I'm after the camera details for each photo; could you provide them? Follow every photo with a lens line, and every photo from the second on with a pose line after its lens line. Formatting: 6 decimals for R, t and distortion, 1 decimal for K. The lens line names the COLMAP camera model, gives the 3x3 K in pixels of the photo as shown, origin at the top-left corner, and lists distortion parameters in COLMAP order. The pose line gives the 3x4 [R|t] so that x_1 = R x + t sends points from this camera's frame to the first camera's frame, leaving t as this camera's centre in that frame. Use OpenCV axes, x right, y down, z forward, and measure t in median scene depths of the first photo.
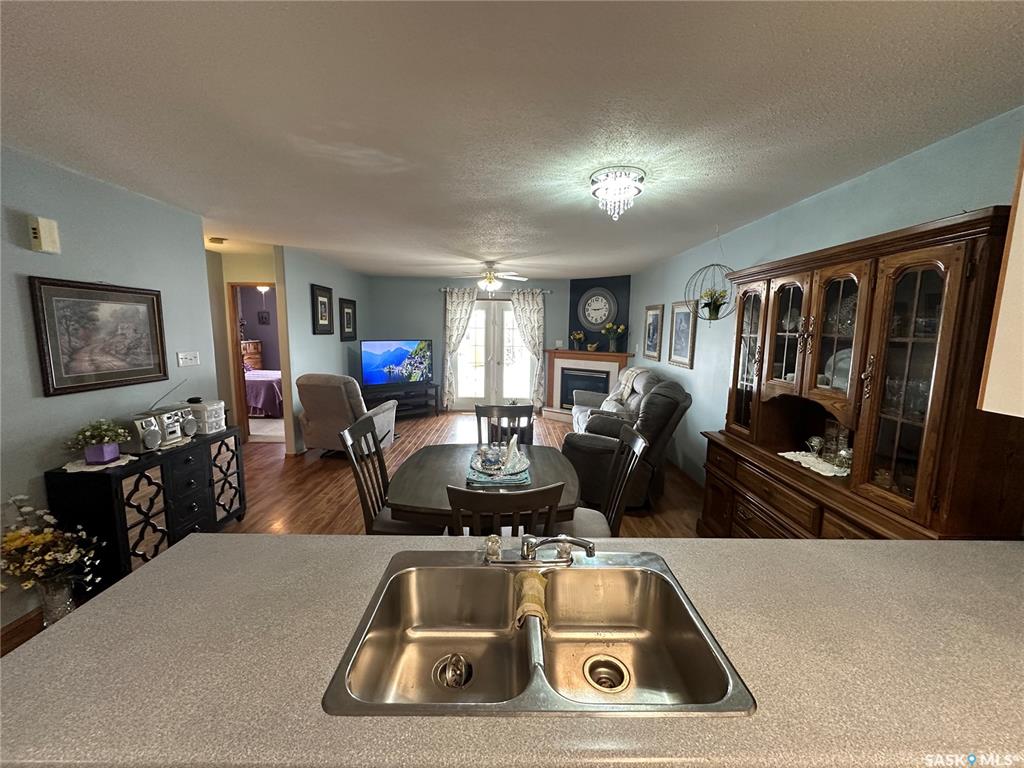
lens RADIAL K [[407.4, 0, 513.4], [0, 407.4, 382.3], [0, 0, 1]] dist [-0.004797, 0.001049]
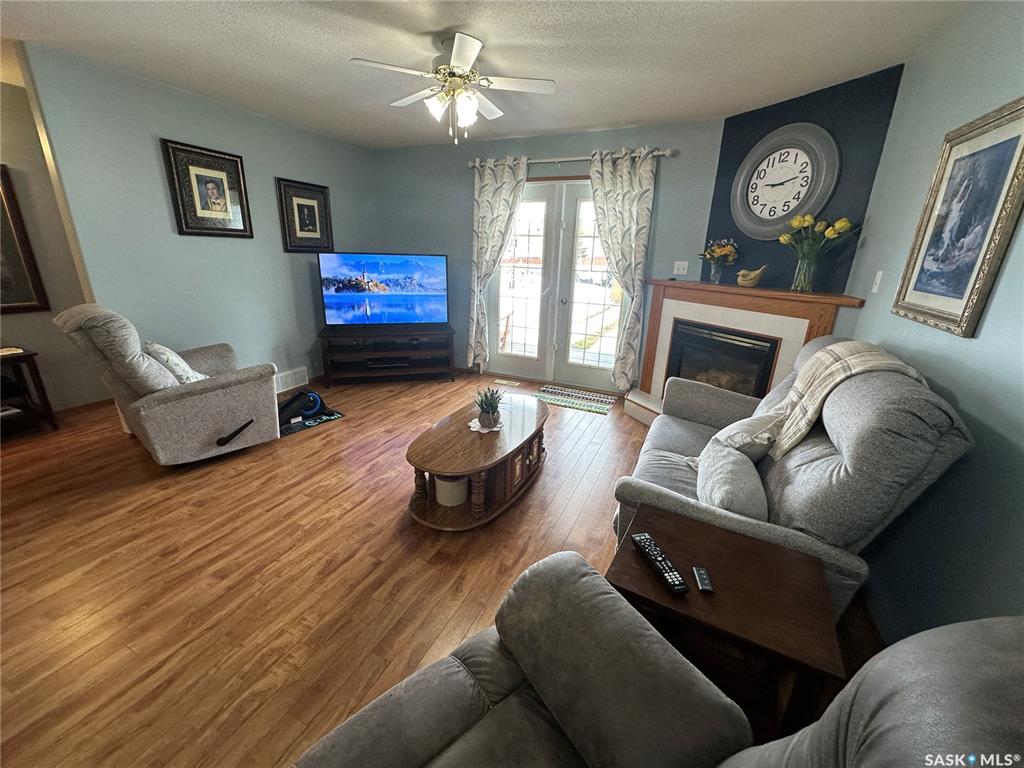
lens RADIAL K [[407.4, 0, 514.9], [0, 407.4, 384.8], [0, 0, 1]] dist [-0.004797, 0.001049]
pose [[0.904401, 0.142094, -0.402329, 0.312411], [-0.070811, 0.979828, 0.186877, -0.073217], [0.420768, -0.140522, 0.896219, 0.969361]]
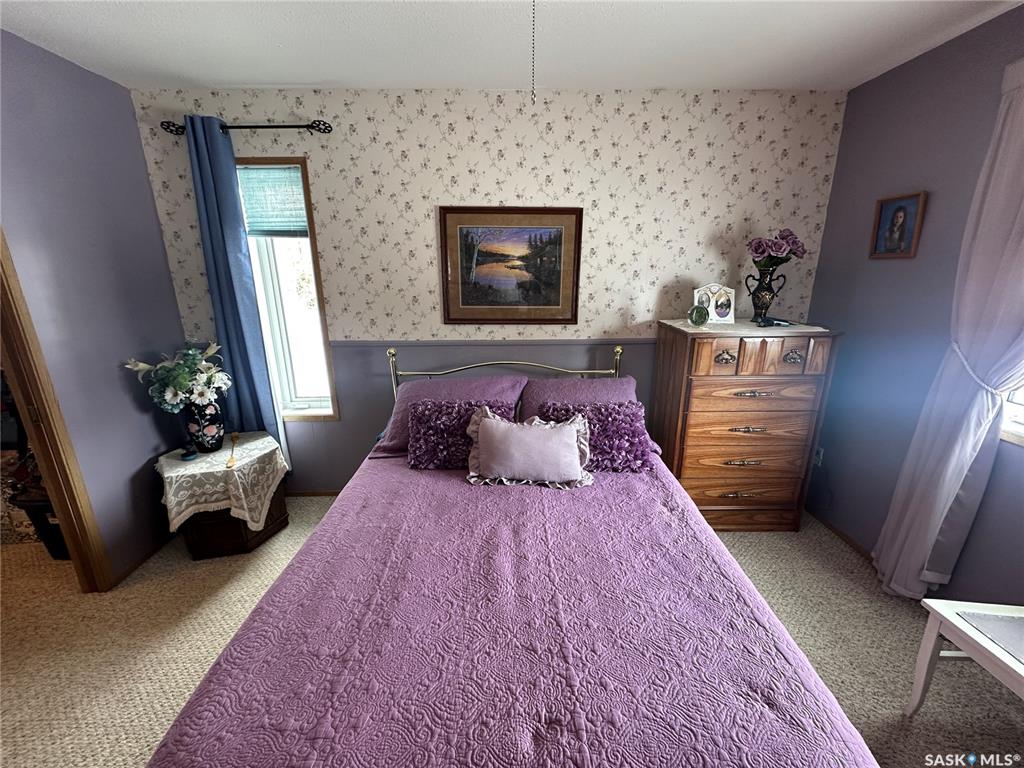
lens RADIAL K [[407.4, 0, 513.2], [0, 407.4, 383.2], [0, 0, 1]] dist [-0.004797, 0.001049]
pose [[0.019720, 0.257460, -0.966088, -1.036467], [-0.129905, 0.958744, 0.252851, -0.281170], [0.991330, 0.120514, 0.052351, 2.127583]]
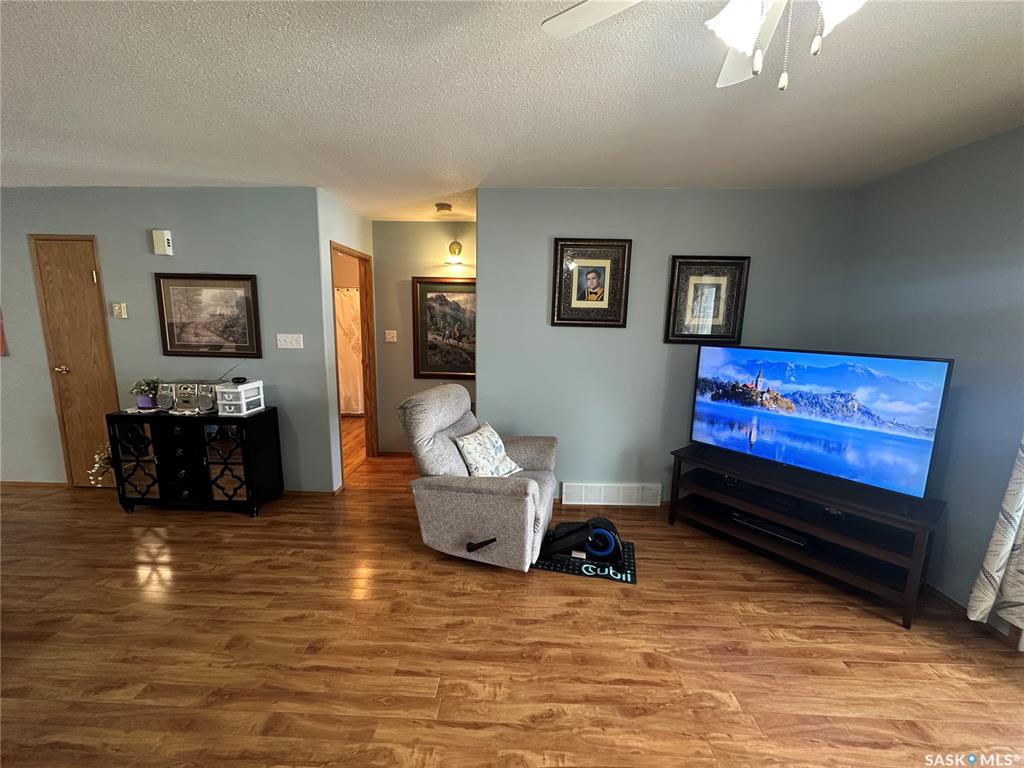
lens RADIAL K [[407.4, 0, 509.5], [0, 407.4, 384.6], [0, 0, 1]] dist [-0.004797, 0.001049]
pose [[-0.048359, 0.146438, -0.988037, 0.163752], [-0.148673, 0.977120, 0.152097, -0.170884], [0.987703, 0.154250, -0.025481, 1.443994]]
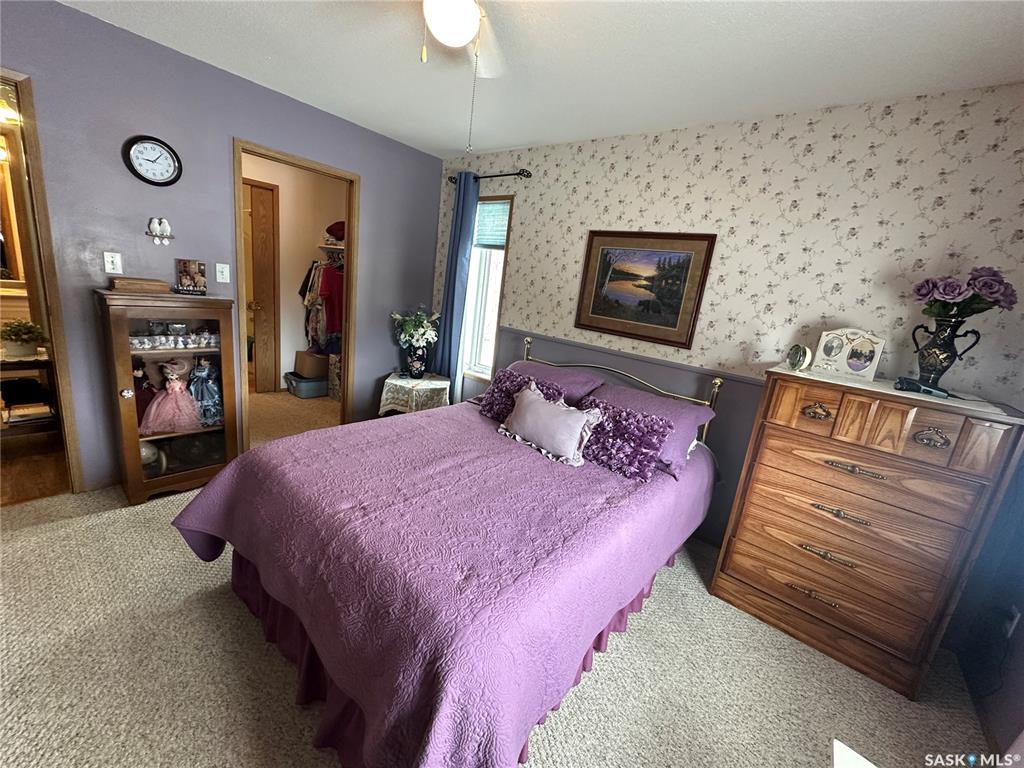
lens RADIAL K [[407.4, 0, 511.6], [0, 407.4, 383.2], [0, 0, 1]] dist [-0.004797, 0.001049]
pose [[-0.630735, 0.092202, -0.770501, -1.009667], [-0.231159, 0.925515, 0.299980, -0.300748], [0.740769, 0.367316, -0.562441, 2.464450]]
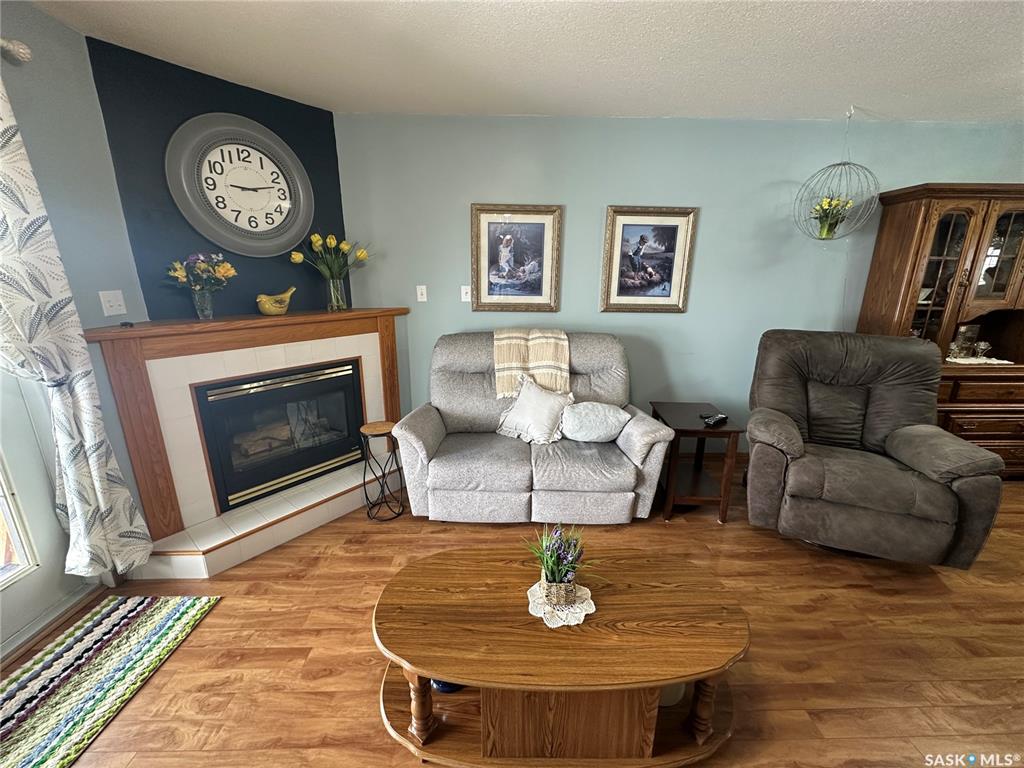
lens RADIAL K [[407.4, 0, 513.8], [0, 407.4, 382.2], [0, 0, 1]] dist [-0.004797, 0.001049]
pose [[-0.013701, -0.270783, 0.962543, -0.320684], [0.128936, 0.954118, 0.270248, -0.176659], [-0.991558, 0.127809, 0.021841, 1.580512]]
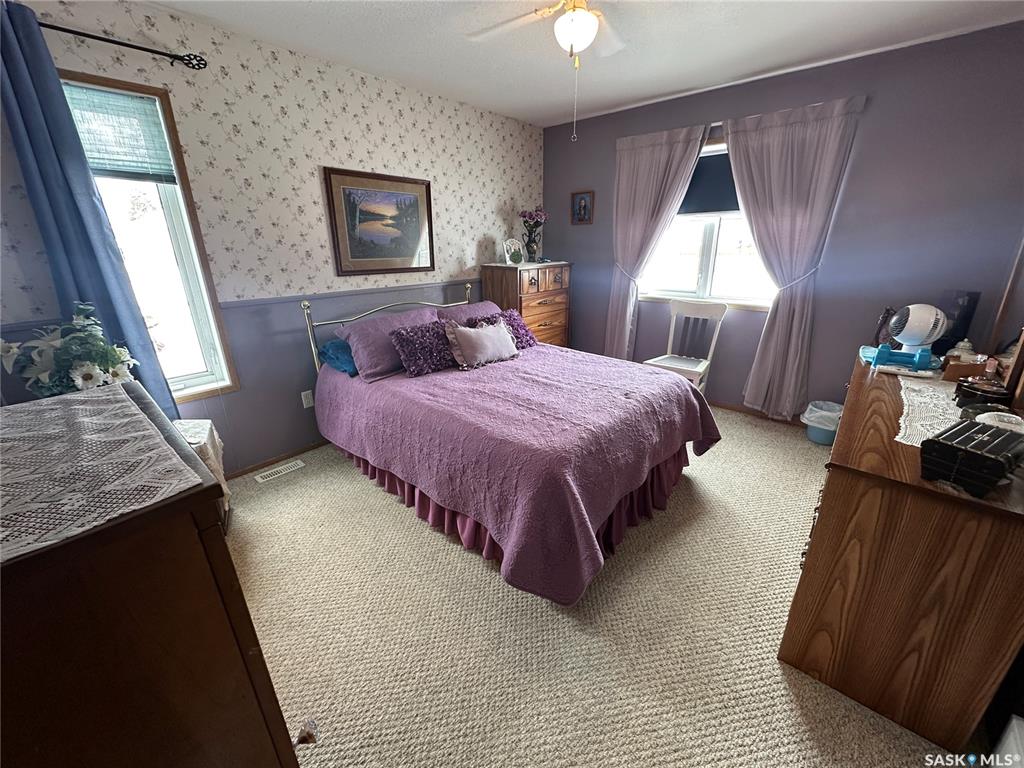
lens RADIAL K [[407.4, 0, 514.8], [0, 407.4, 383.0], [0, 0, 1]] dist [-0.004797, 0.001049]
pose [[0.746565, 0.197951, -0.635182, -0.953540], [-0.070247, 0.972829, 0.220611, -0.178052], [0.661594, -0.120081, 0.740185, 1.634984]]
